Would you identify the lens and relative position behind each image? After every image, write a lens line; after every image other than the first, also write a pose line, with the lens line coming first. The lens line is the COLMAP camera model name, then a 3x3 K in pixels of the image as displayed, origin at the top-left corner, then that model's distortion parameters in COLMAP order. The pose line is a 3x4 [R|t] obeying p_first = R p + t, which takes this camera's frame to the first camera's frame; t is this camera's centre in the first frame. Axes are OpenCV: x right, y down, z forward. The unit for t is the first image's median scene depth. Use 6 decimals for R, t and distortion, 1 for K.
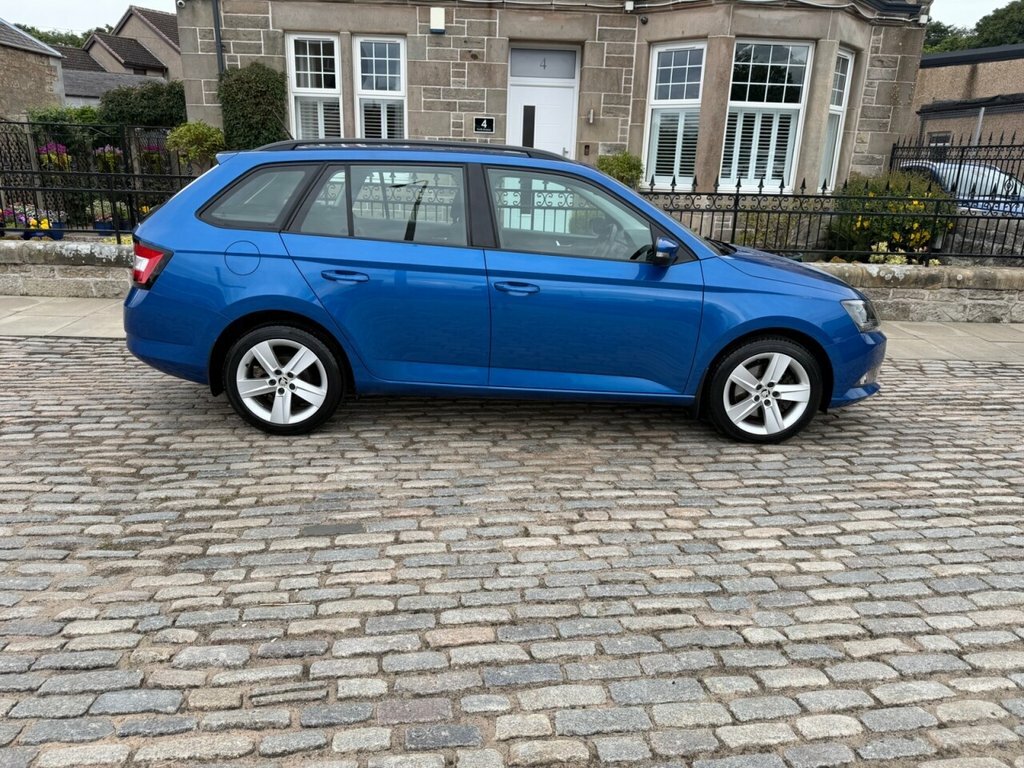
lens RADIAL K [[738.0, 0, 515.9], [0, 738.0, 381.5], [0, 0, 1]] dist [0.011631, -0.011526]
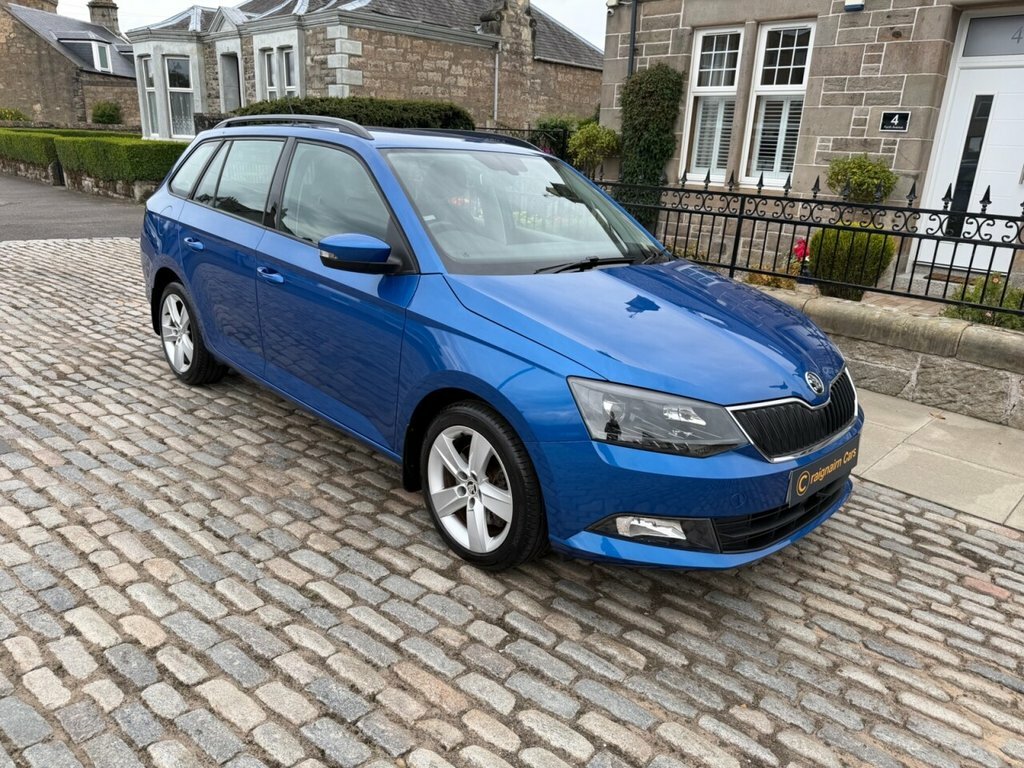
lens RADIAL K [[738.0, 0, 513.8], [0, 738.0, 385.4], [0, 0, 1]] dist [0.011631, -0.011526]
pose [[0.667903, 0.232267, -0.707077, 0.325751], [-0.242635, 0.966103, 0.088162, -0.056874], [0.703587, 0.112678, 0.701619, 0.224337]]
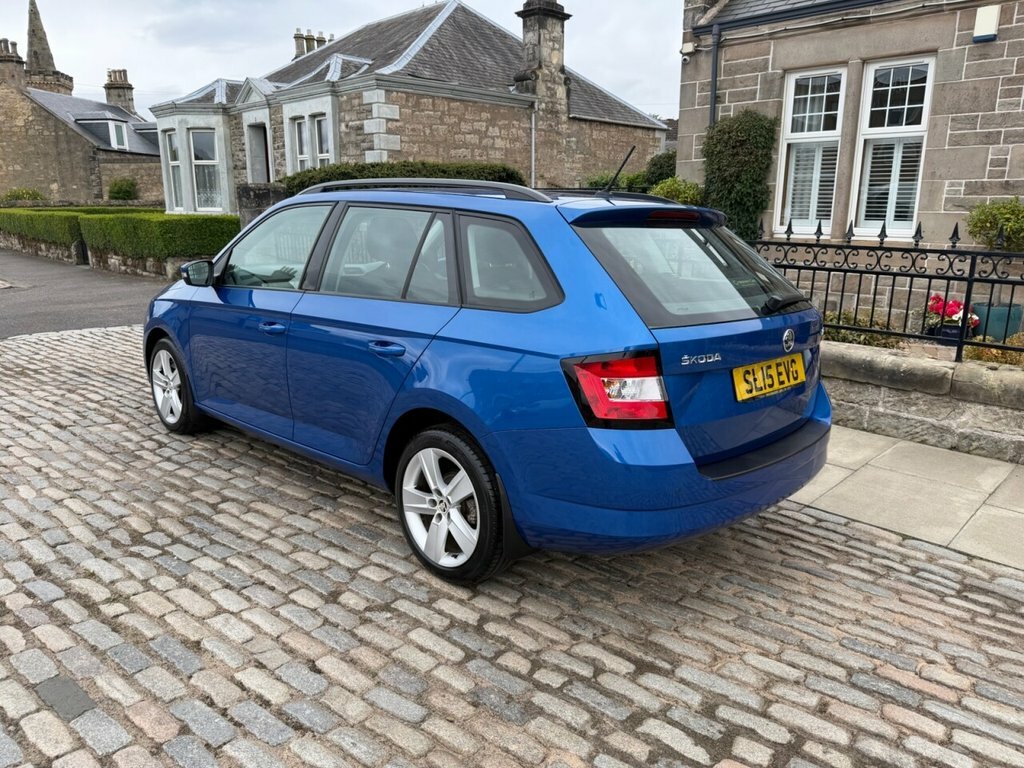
lens RADIAL K [[731.6, 0, 514.2], [0, 731.6, 377.7], [0, 0, 1]] dist [0.012673, -0.014770]
pose [[0.672952, 0.146822, -0.724968, 0.160086], [-0.203562, 0.979018, 0.009315, -0.062400], [0.711124, 0.141307, 0.688720, 0.231314]]
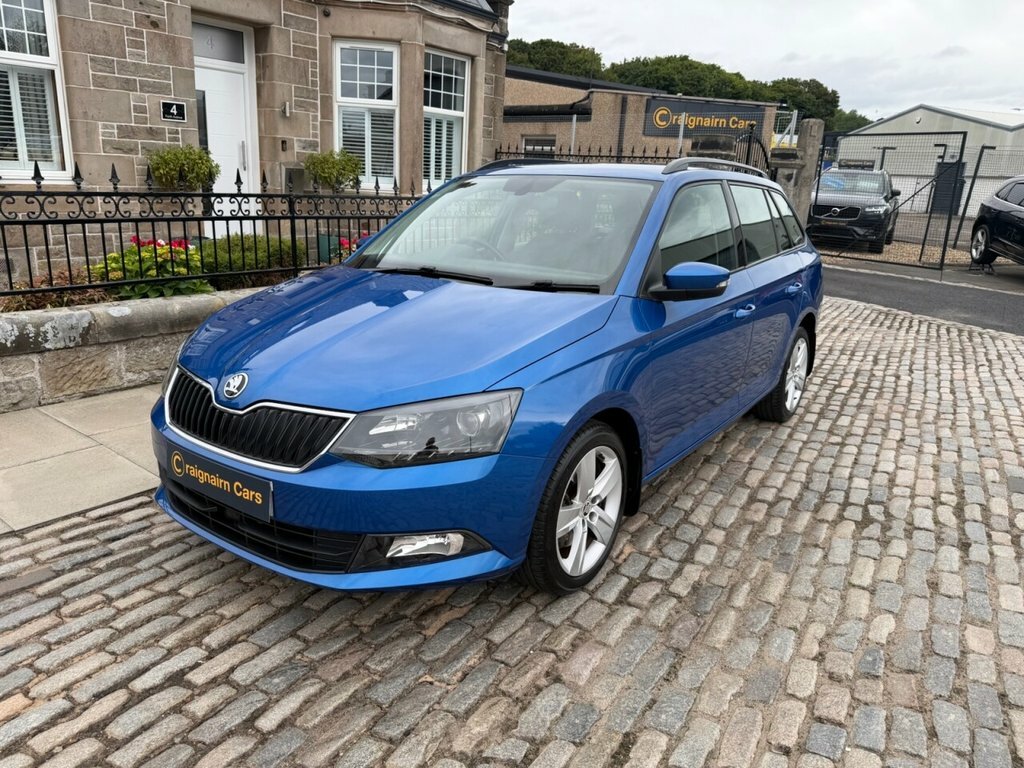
lens RADIAL K [[731.6, 0, 517.8], [0, 731.6, 381.0], [0, 0, 1]] dist [0.012673, -0.014770]
pose [[0.628077, -0.212502, 0.748574, -0.505657], [0.197605, 0.974011, 0.110701, -0.084911], [-0.752643, 0.078394, 0.653745, 0.243394]]
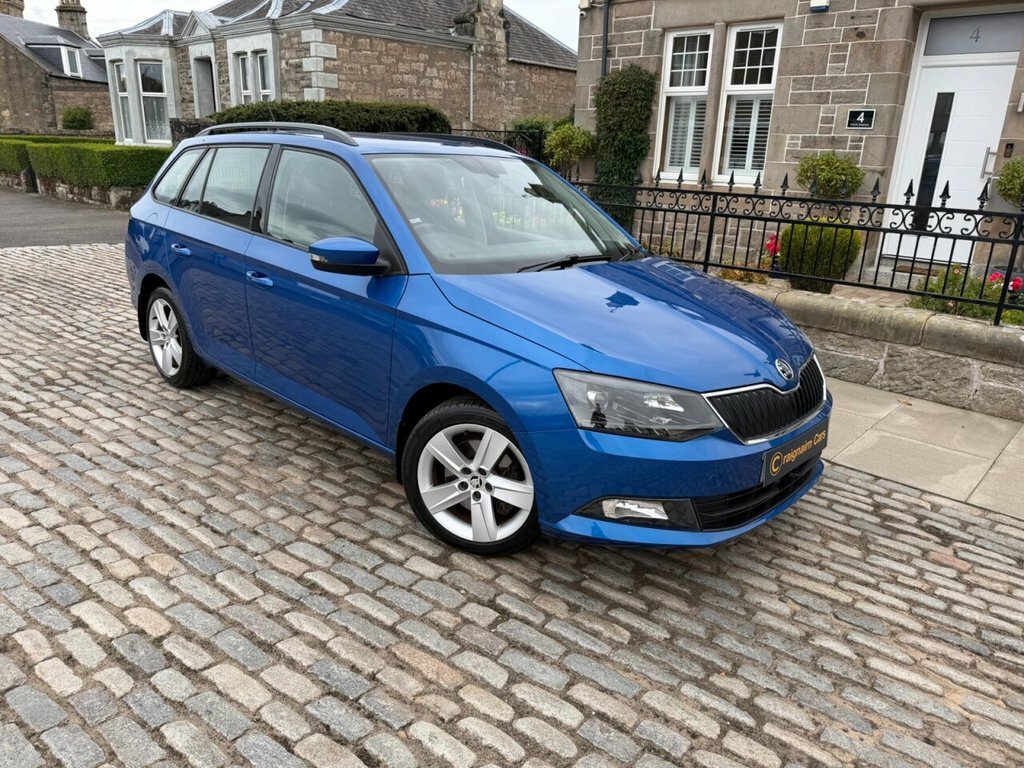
lens RADIAL K [[738.0, 0, 514.1], [0, 738.0, 382.5], [0, 0, 1]] dist [0.011631, -0.011526]
pose [[0.691372, 0.215467, -0.689622, 0.333671], [-0.224413, 0.971327, 0.078502, -0.055240], [0.686763, 0.100486, 0.719902, 0.214686]]
